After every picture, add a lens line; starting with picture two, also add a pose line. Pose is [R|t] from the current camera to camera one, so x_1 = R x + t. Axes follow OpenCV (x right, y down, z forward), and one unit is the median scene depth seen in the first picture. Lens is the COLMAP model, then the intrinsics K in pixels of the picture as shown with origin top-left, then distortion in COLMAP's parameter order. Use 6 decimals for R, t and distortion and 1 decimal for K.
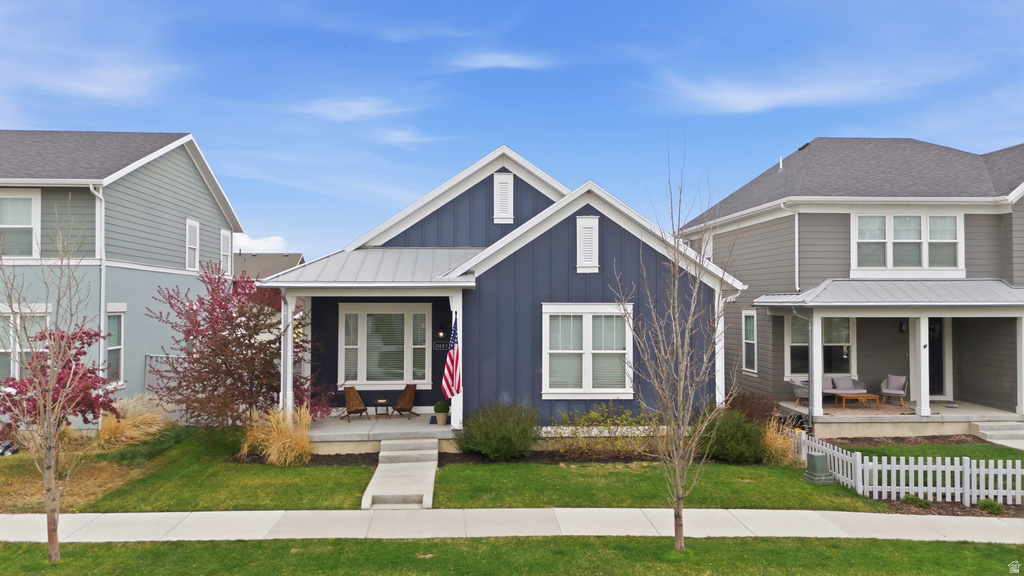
lens RADIAL K [[749.7, 0, 513.9], [0, 749.7, 286.6], [0, 0, 1]] dist [0.089461, -0.084336]
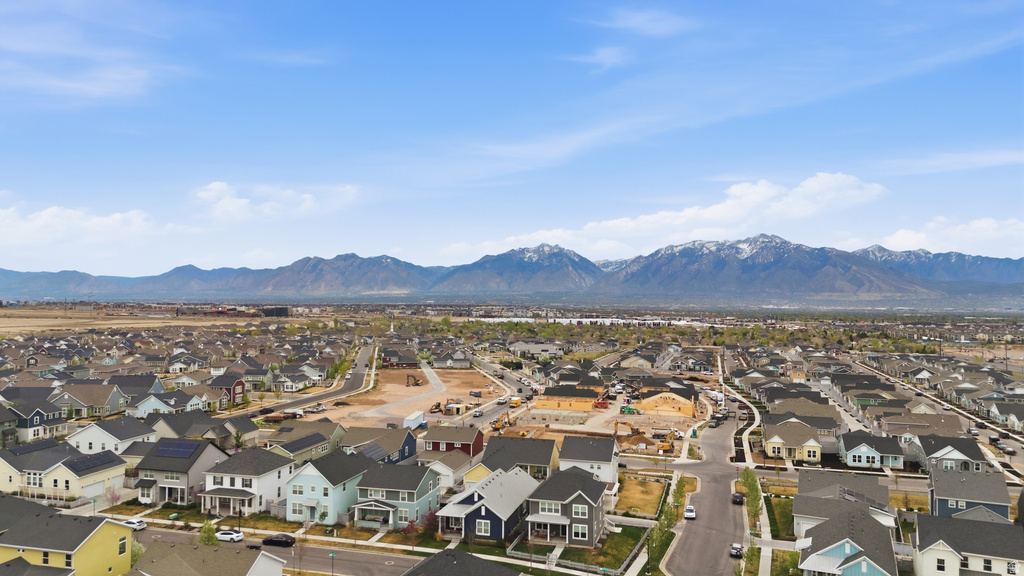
lens RADIAL K [[749.7, 0, 511.8], [0, 749.7, 290.5], [0, 0, 1]] dist [0.089461, -0.084336]
pose [[0.943340, 0.006070, -0.331772, 2.244583], [0.000222, 0.999821, 0.018925, -1.880832], [0.331827, -0.017927, 0.943170, -4.536633]]
